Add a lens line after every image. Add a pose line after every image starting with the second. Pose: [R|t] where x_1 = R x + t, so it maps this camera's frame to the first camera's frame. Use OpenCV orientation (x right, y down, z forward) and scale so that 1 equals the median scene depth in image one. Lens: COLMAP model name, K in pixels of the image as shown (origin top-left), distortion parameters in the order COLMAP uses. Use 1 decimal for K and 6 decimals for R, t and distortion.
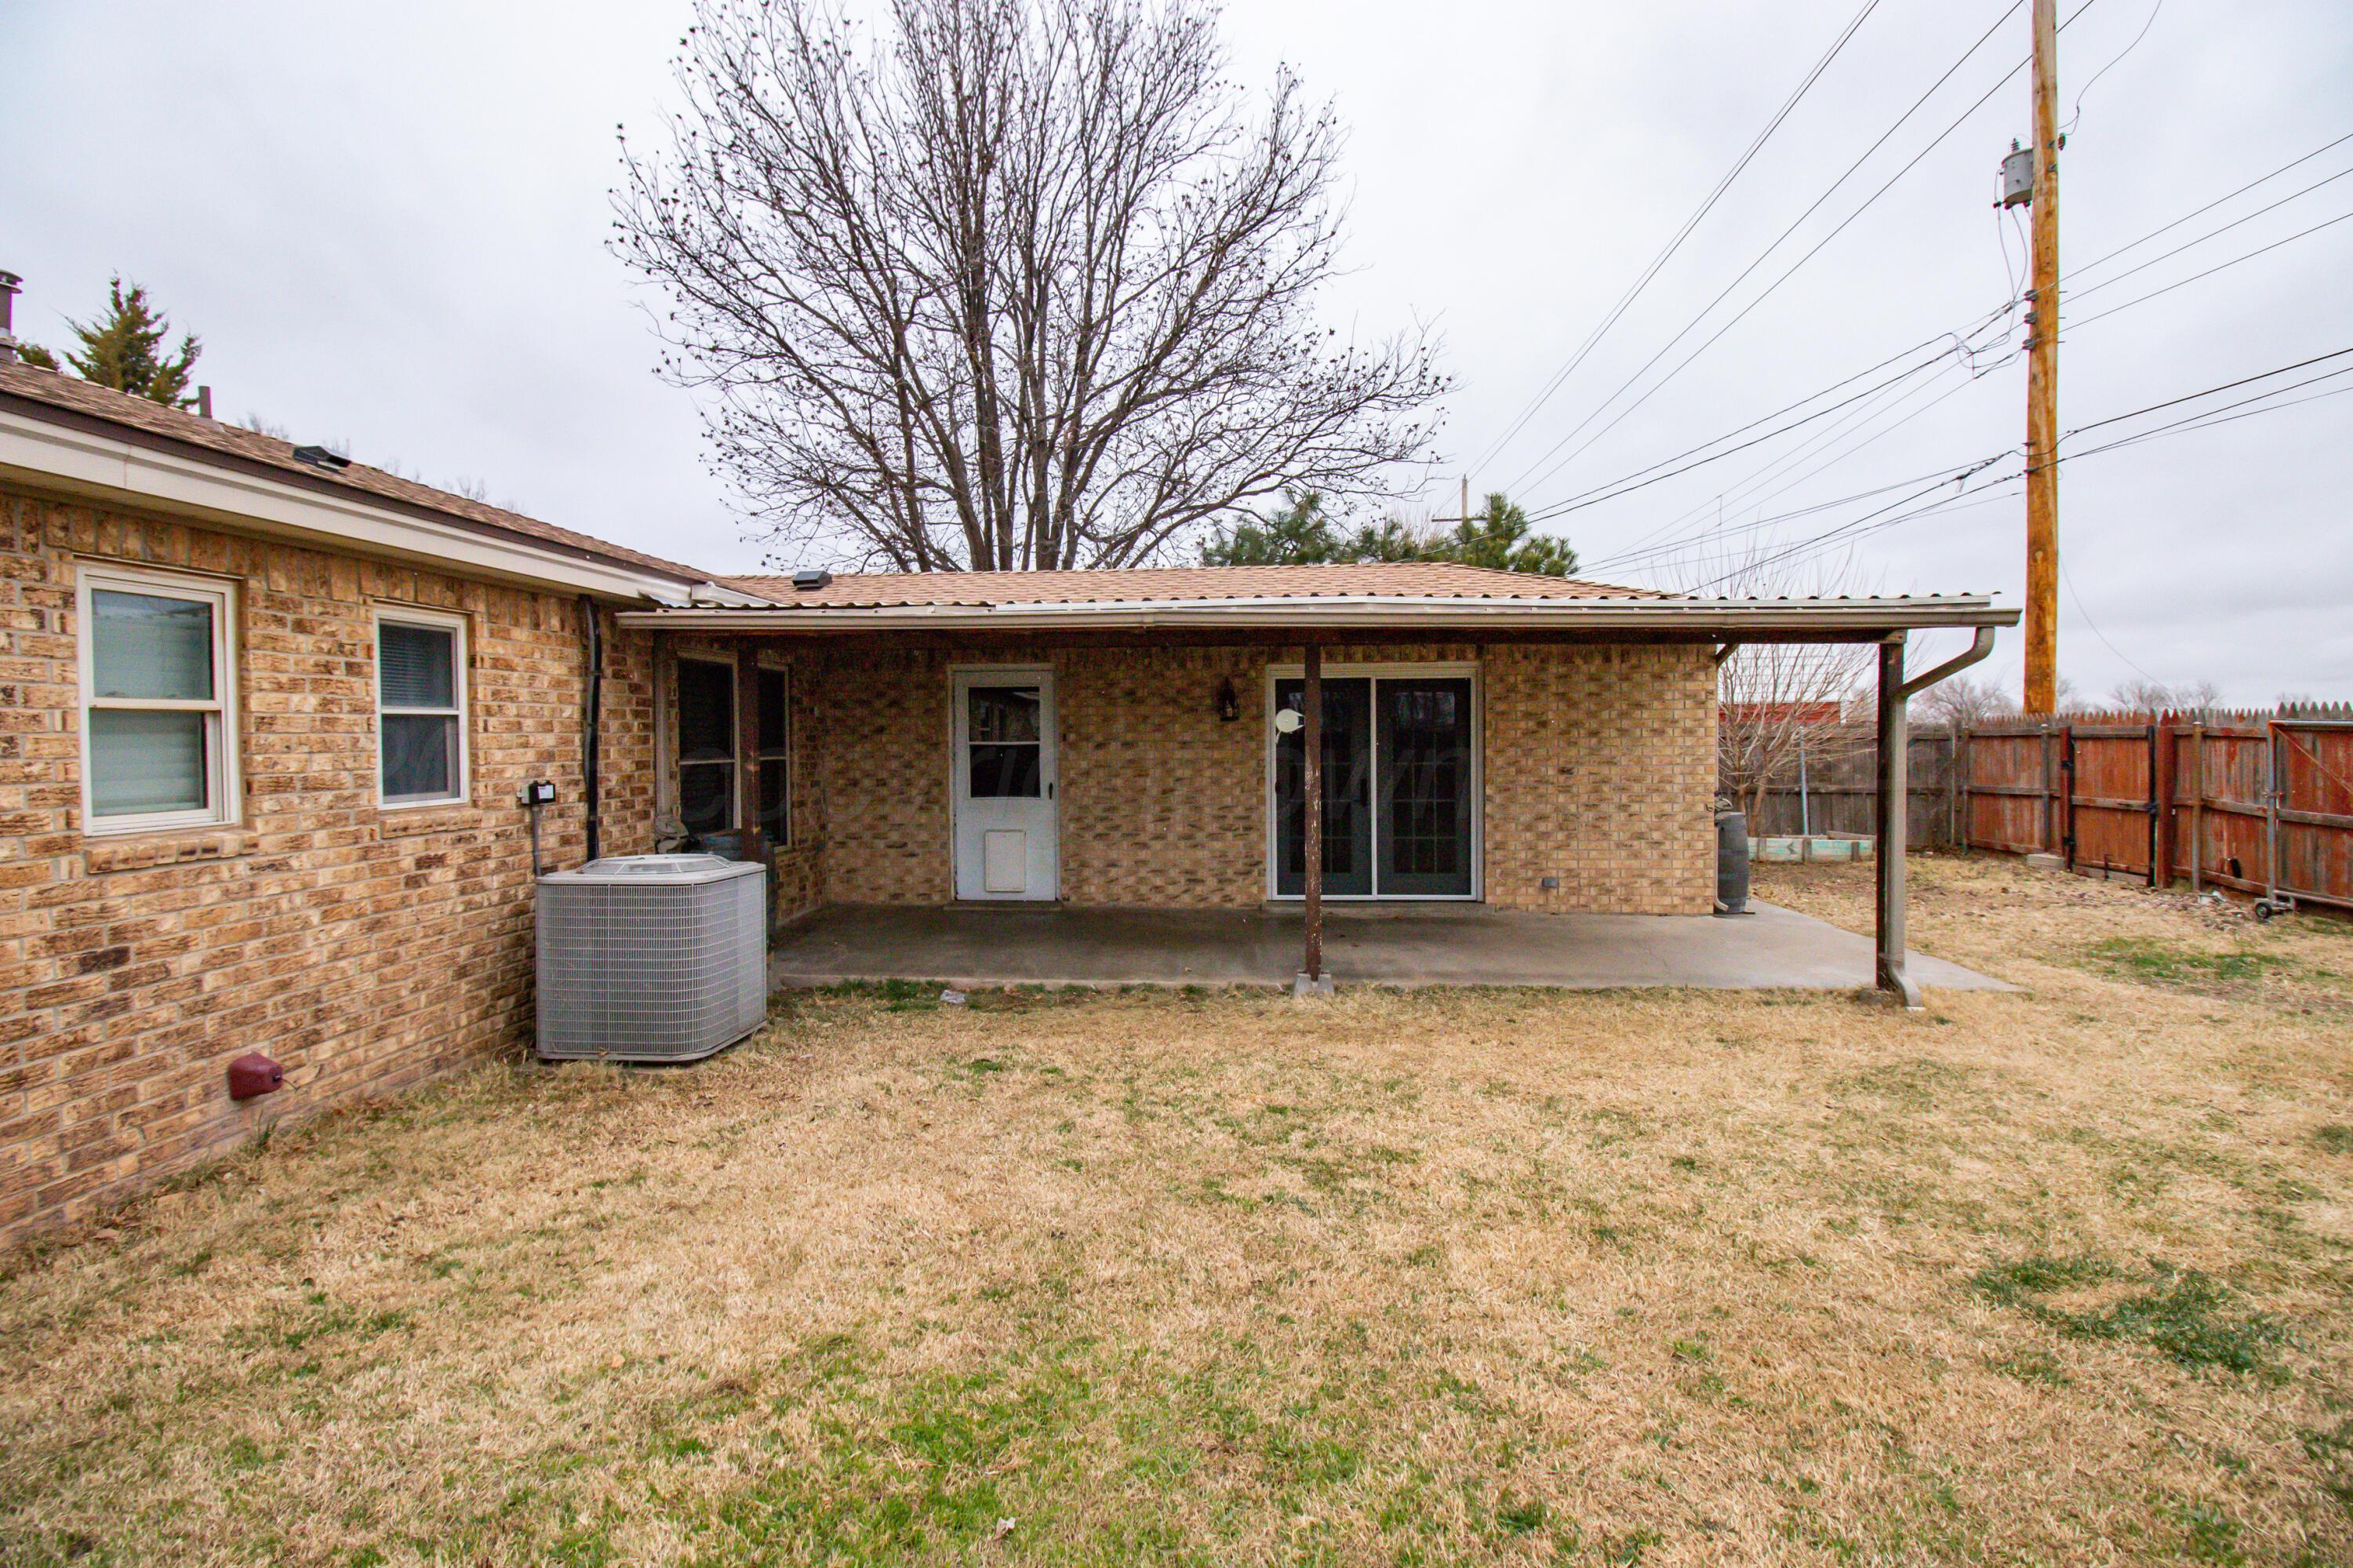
lens RADIAL K [[1120.2, 0, 1183.5], [0, 1120.2, 744.0], [0, 0, 1]] dist [-0.000924, 0.000991]
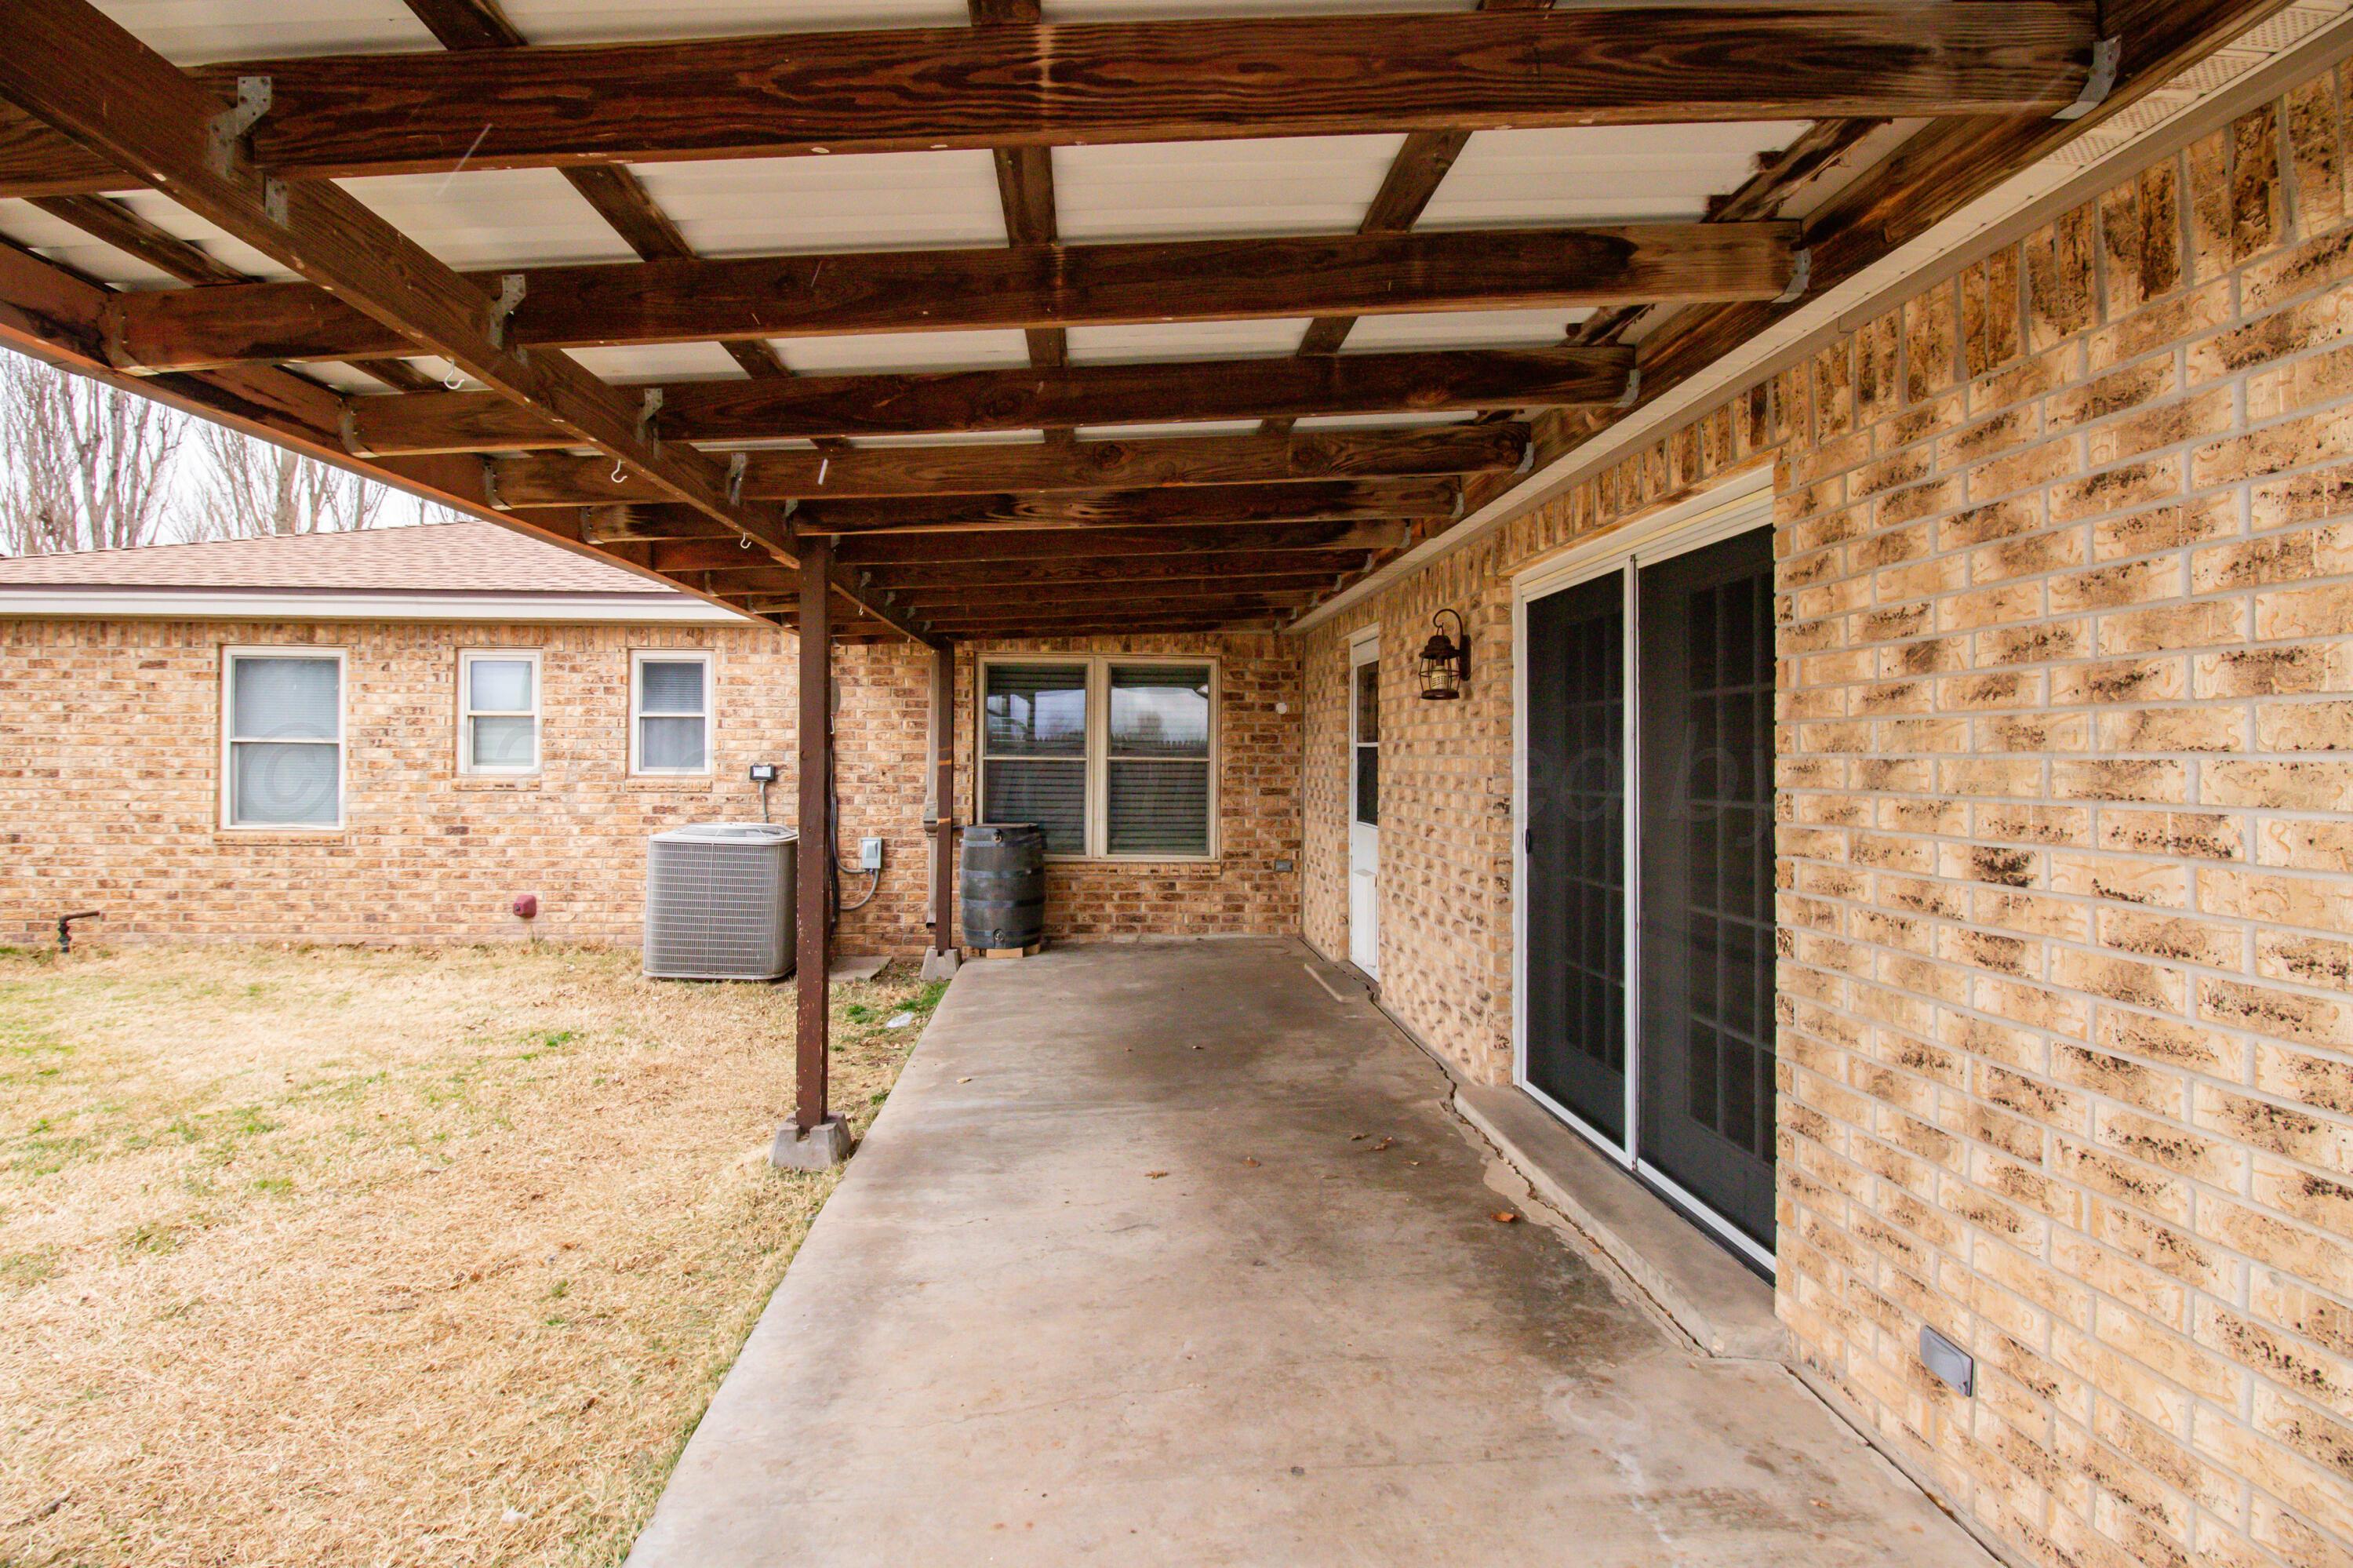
lens RADIAL K [[1120.2, 0, 1092.6], [0, 1120.2, 734.8], [0, 0, 1]] dist [-0.000924, 0.000991]
pose [[0.102254, -0.009661, -0.994711, 1.065483], [-0.016936, 0.999791, -0.011451, 0.008125], [0.994614, 0.018017, 0.102069, 1.602773]]
